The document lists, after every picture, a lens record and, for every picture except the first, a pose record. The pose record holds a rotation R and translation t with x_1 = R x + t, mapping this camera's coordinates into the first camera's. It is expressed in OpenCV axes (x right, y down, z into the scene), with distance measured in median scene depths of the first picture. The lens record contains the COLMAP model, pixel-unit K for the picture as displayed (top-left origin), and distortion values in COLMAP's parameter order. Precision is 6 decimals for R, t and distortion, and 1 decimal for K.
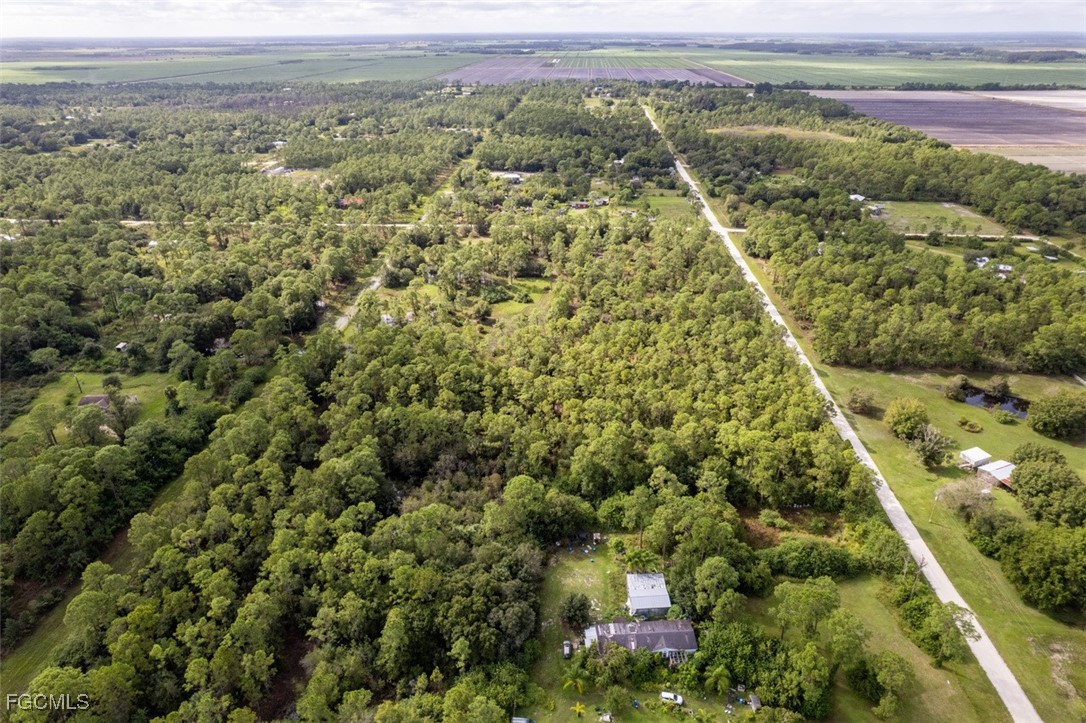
lens RADIAL K [[706.3, 0, 543.0], [0, 706.3, 361.5], [0, 0, 1]] dist [-0.083325, 0.077563]
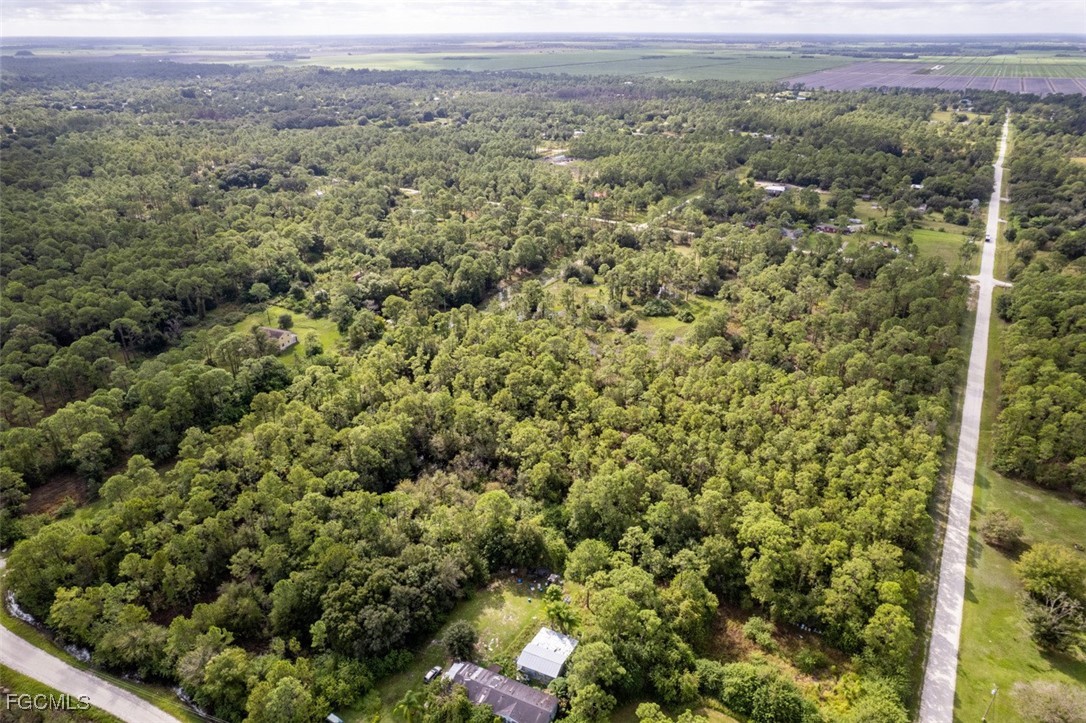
lens RADIAL K [[706.3, 0, 543.0], [0, 706.3, 361.5], [0, 0, 1]] dist [-0.083325, 0.077563]
pose [[0.877900, 0.209242, -0.430708, 0.131530], [-0.208572, 0.976759, 0.049392, -0.023125], [0.431033, 0.046472, 0.901139, 0.050087]]
